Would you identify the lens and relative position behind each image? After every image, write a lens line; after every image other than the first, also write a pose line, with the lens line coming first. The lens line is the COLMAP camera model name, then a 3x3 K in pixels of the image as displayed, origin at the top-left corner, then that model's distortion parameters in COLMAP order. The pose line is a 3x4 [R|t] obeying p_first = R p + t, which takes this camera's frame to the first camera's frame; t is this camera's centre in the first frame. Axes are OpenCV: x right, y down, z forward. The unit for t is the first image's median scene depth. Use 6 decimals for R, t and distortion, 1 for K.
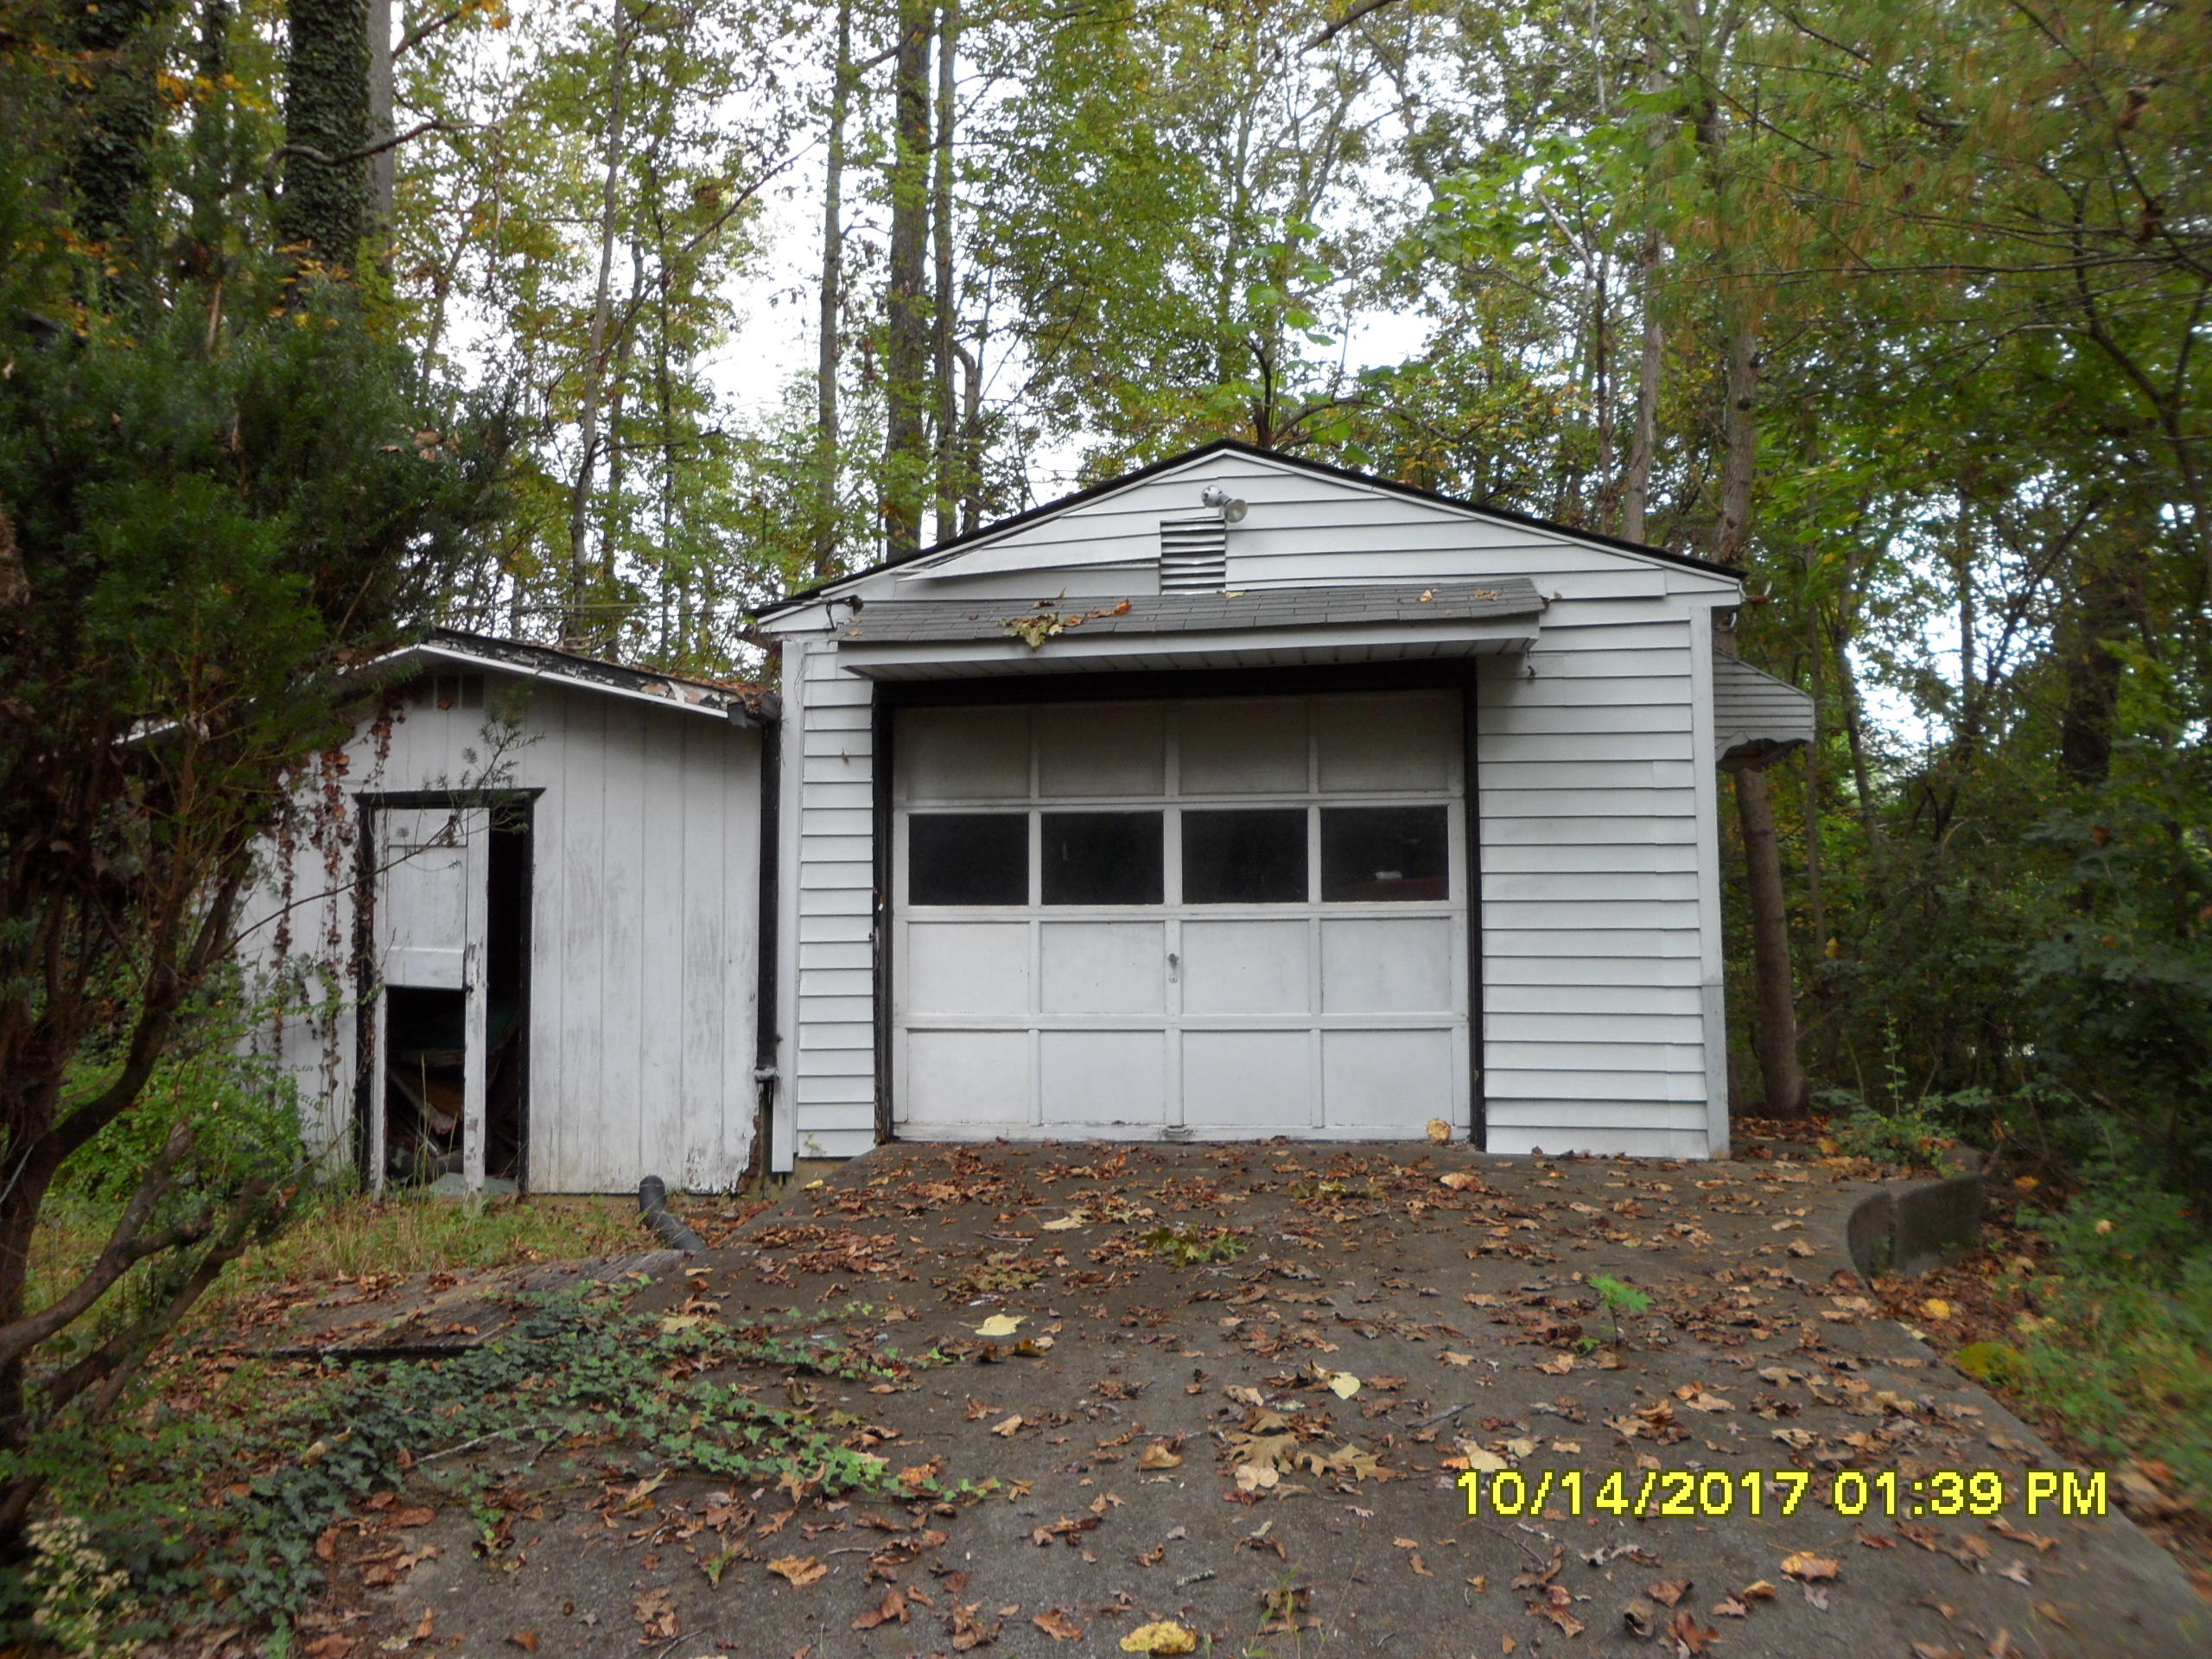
lens RADIAL K [[1798.1, 0, 1105.6], [0, 1798.1, 828.9], [0, 0, 1]] dist [-0.025300, 0.020068]
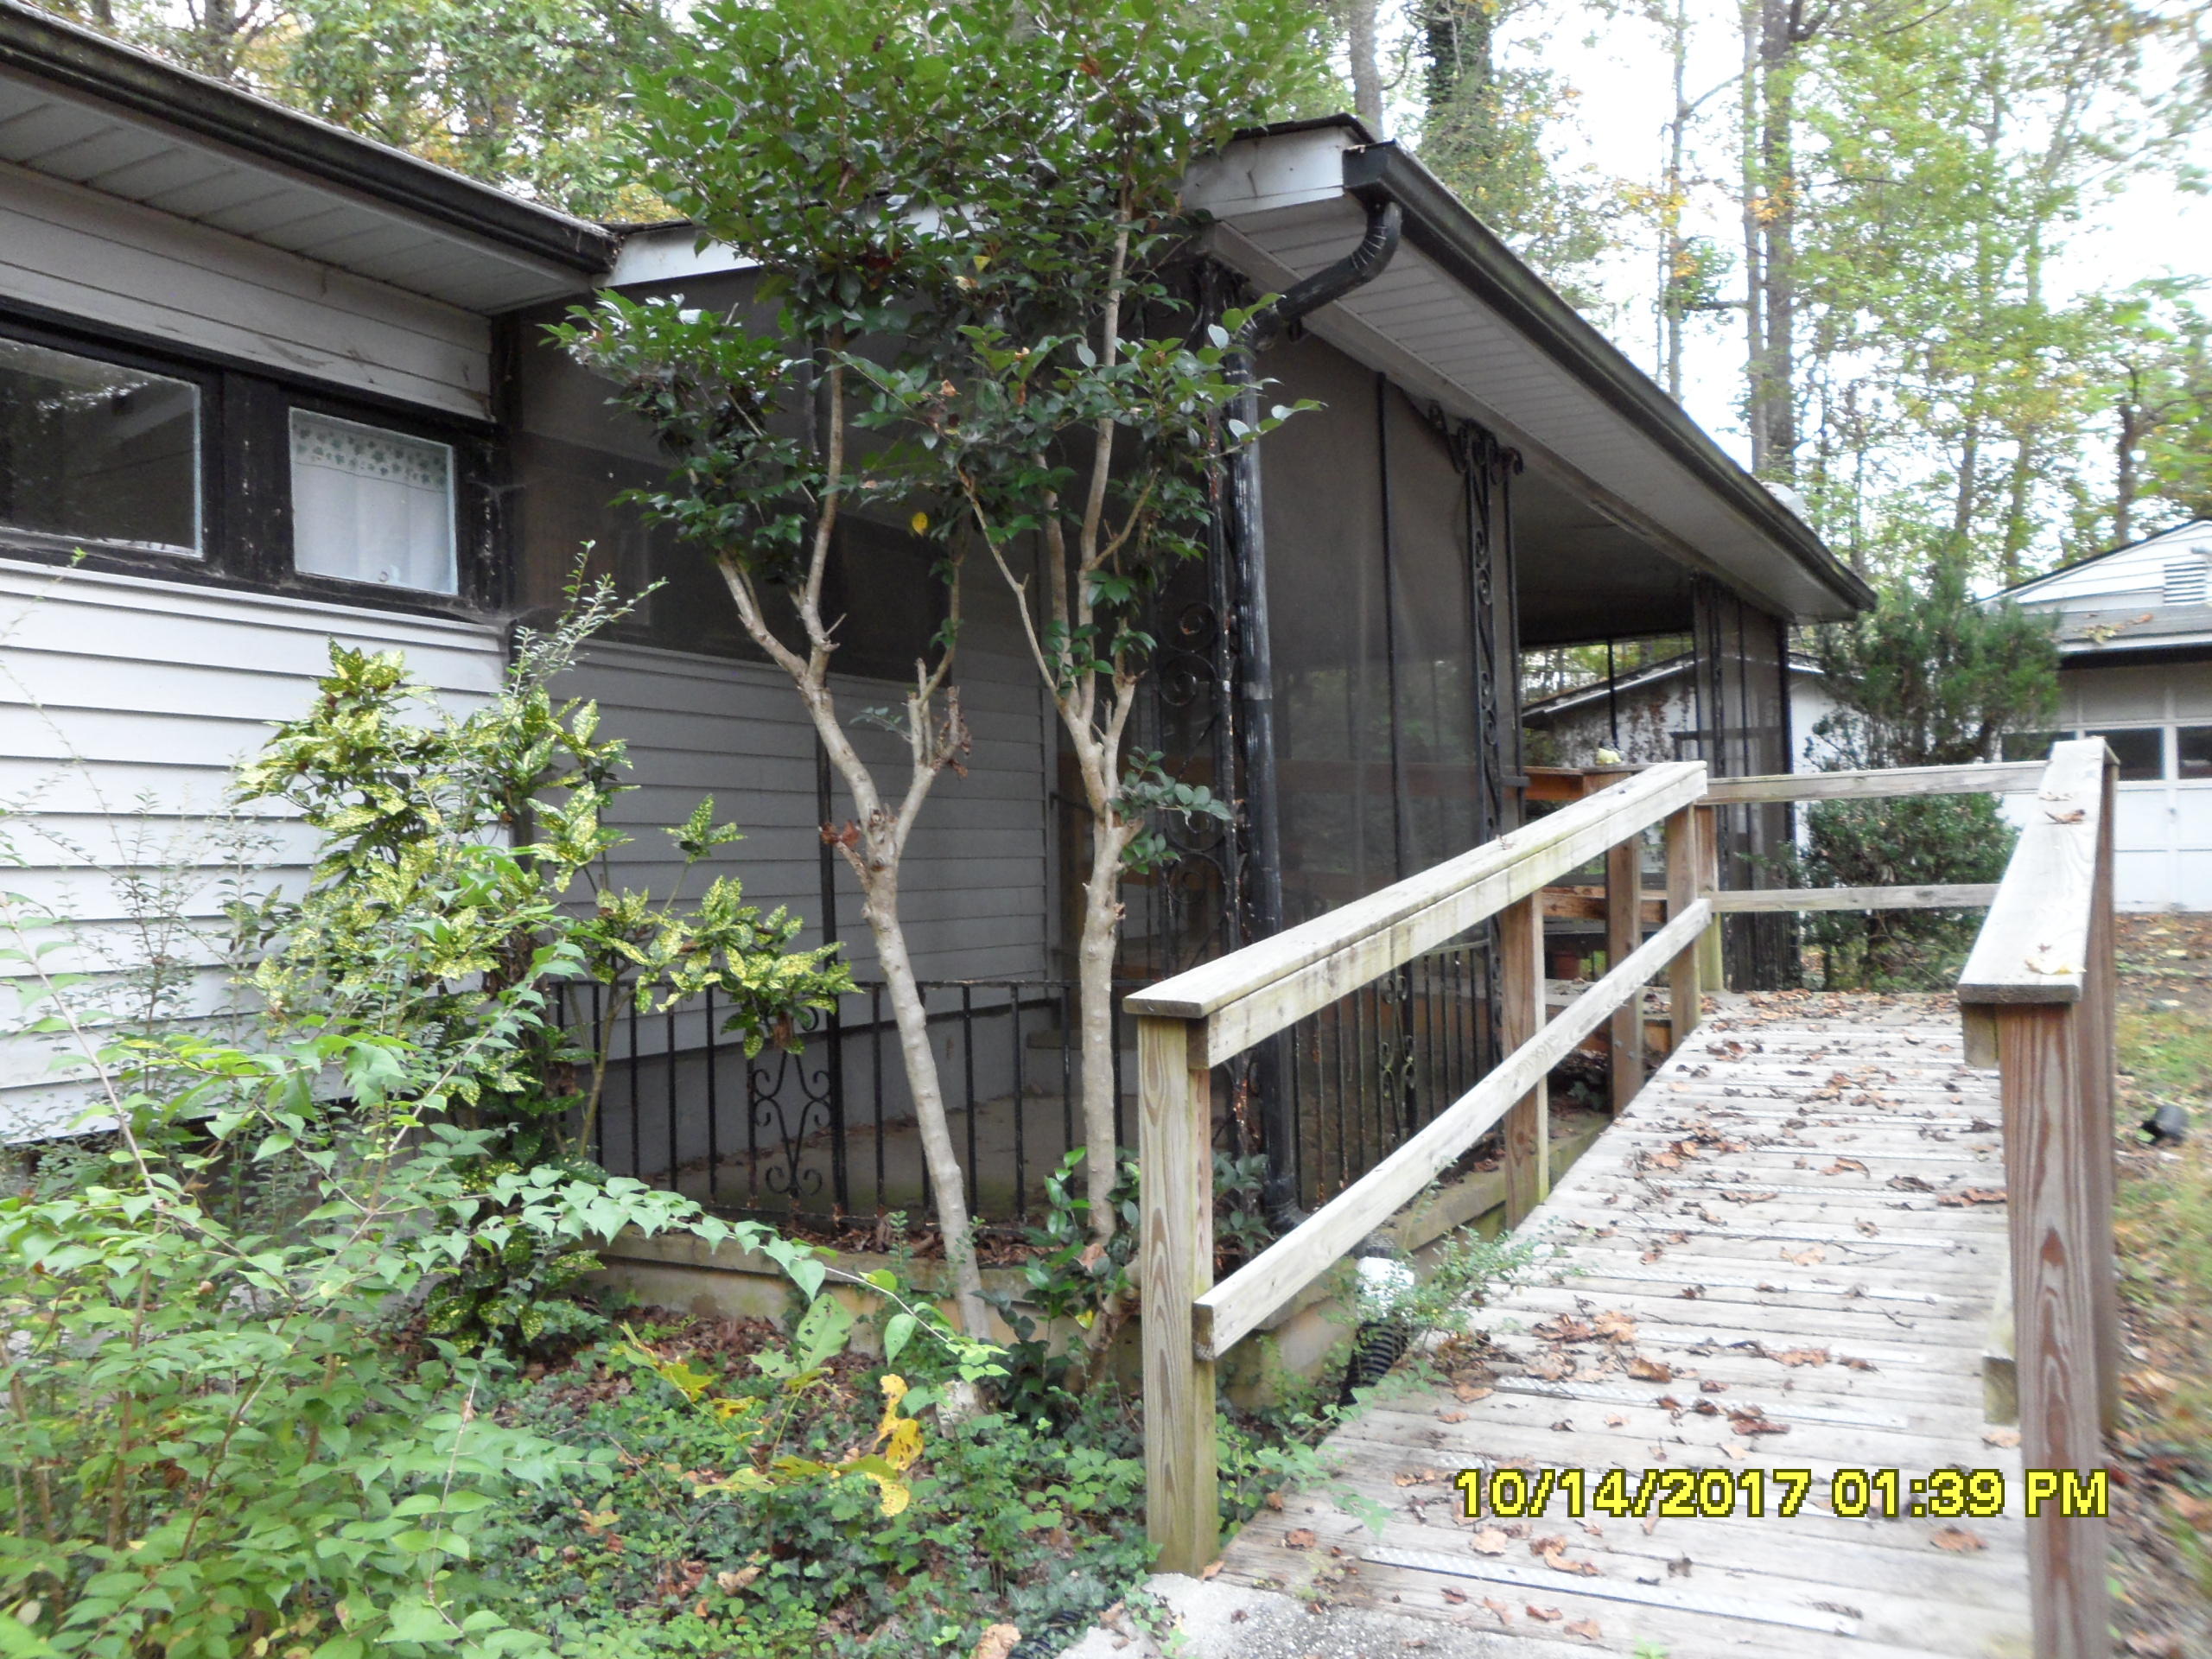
lens RADIAL K [[1798.1, 0, 1107.9], [0, 1798.1, 829.4], [0, 0, 1]] dist [-0.025300, 0.020068]
pose [[0.940602, -0.015533, -0.339157, -0.351205], [0.033603, 0.998307, 0.047471, -0.028362], [0.337845, -0.056048, 0.939531, -1.008875]]
